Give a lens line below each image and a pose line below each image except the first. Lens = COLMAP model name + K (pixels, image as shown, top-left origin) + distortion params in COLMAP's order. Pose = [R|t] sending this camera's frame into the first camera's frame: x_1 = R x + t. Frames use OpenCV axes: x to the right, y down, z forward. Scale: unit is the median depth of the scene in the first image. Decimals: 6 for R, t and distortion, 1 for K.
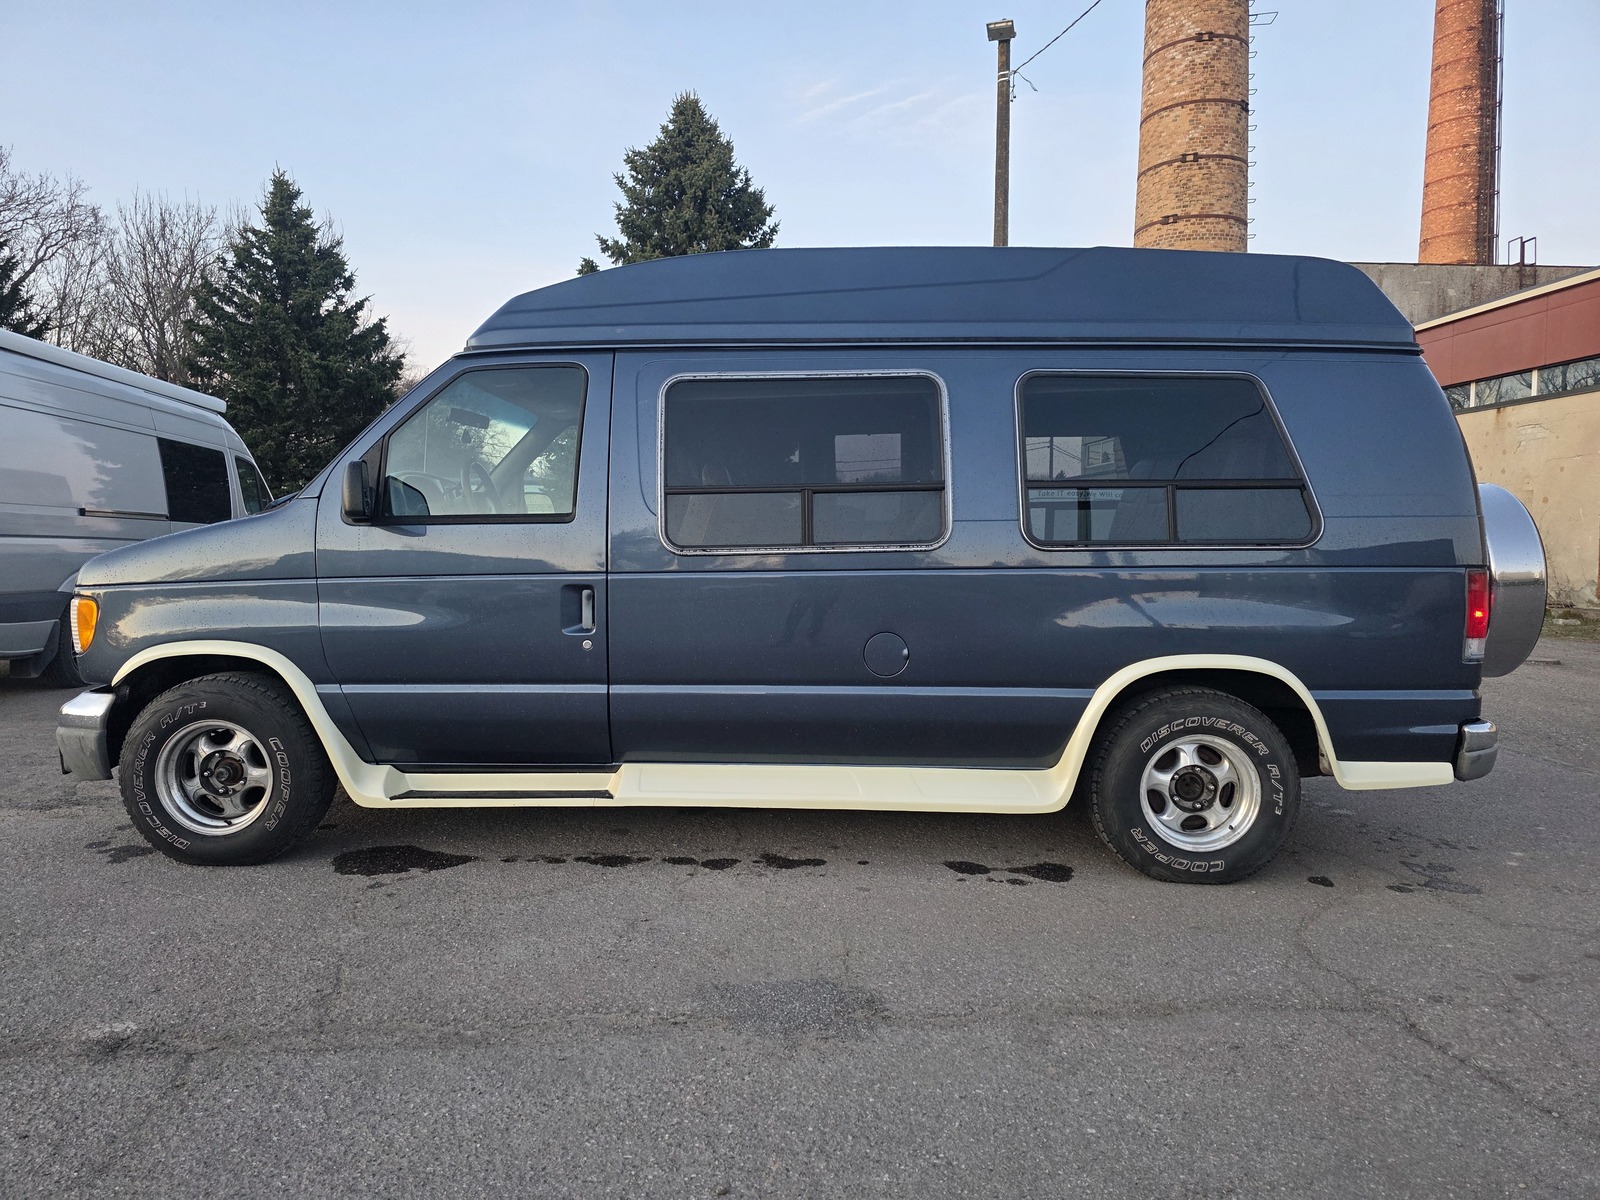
lens RADIAL K [[1072.1, 0, 790.6], [0, 1072.1, 596.6], [0, 0, 1]] dist [0.051159, -0.038812]
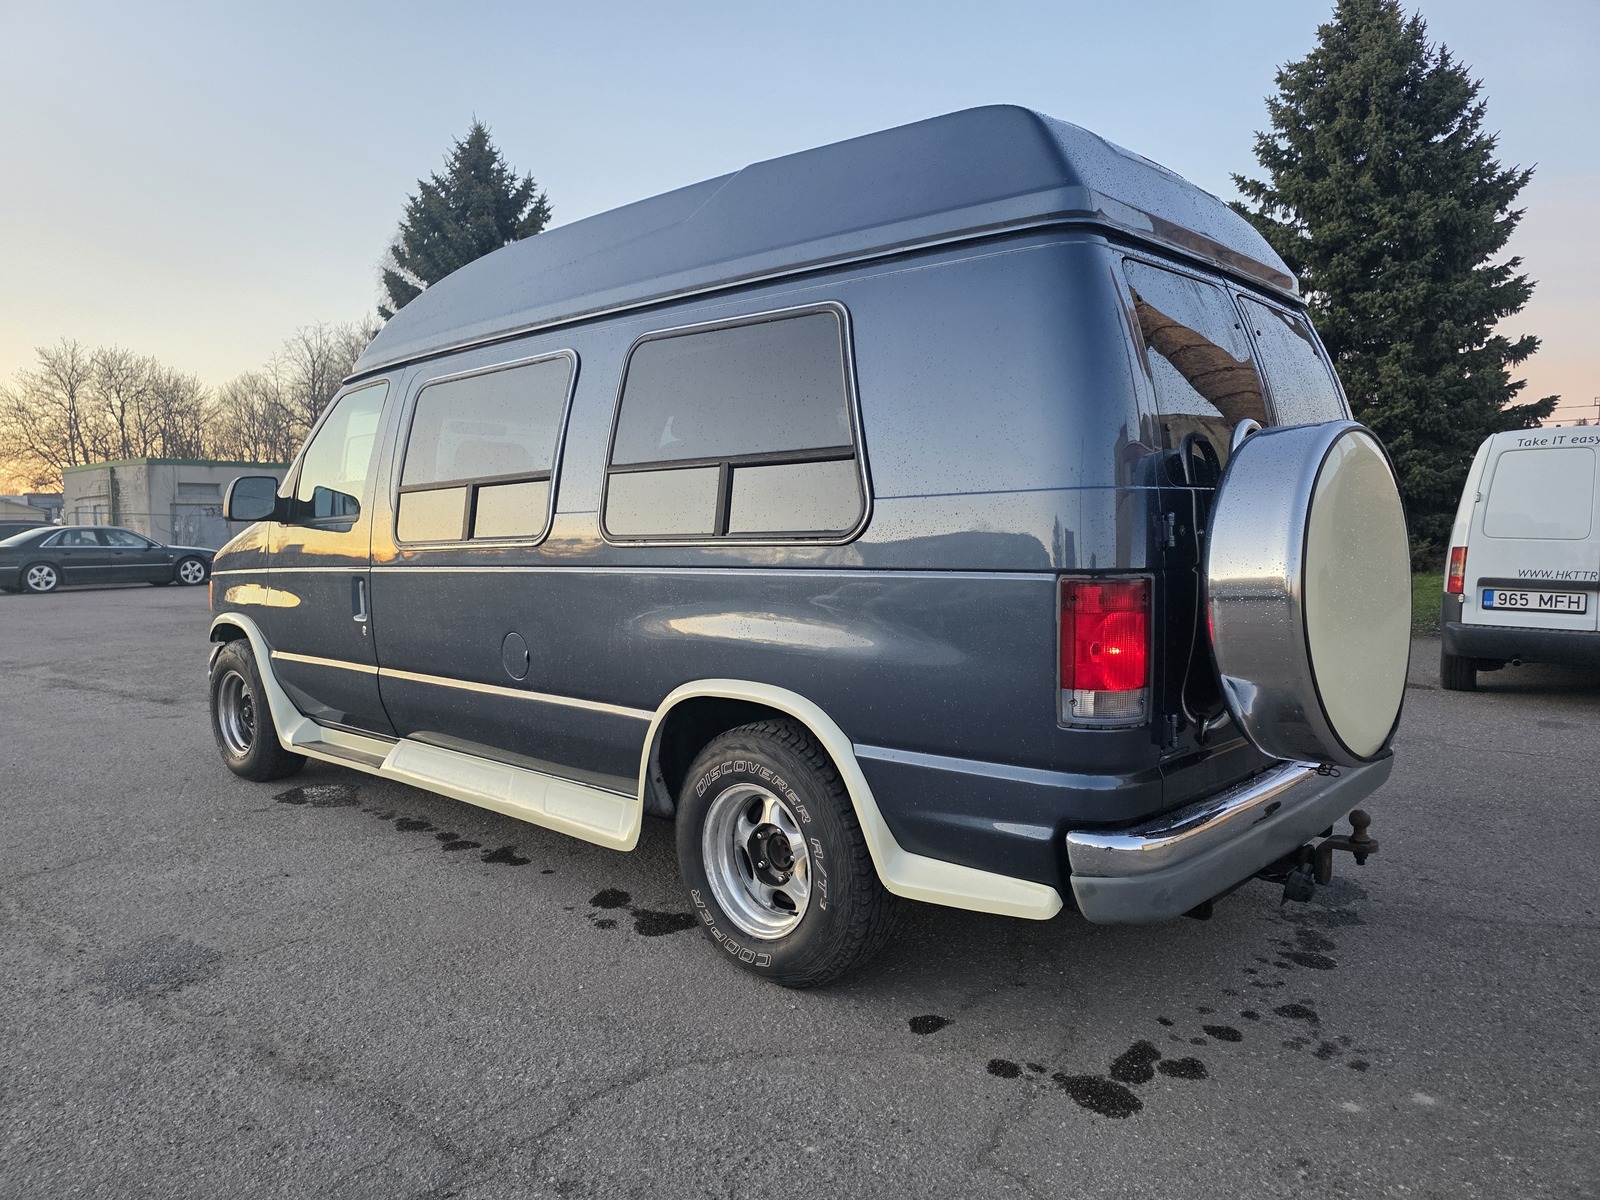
lens RADIAL K [[1101.3, 0, 800.8], [0, 1101.3, 565.8], [0, 0, 1]] dist [0.061870, -0.034507]
pose [[0.751555, 0.011081, -0.659577, 0.861682], [-0.016078, 0.999870, -0.001523, -0.025624], [0.659474, 0.011749, 0.751635, 0.400559]]
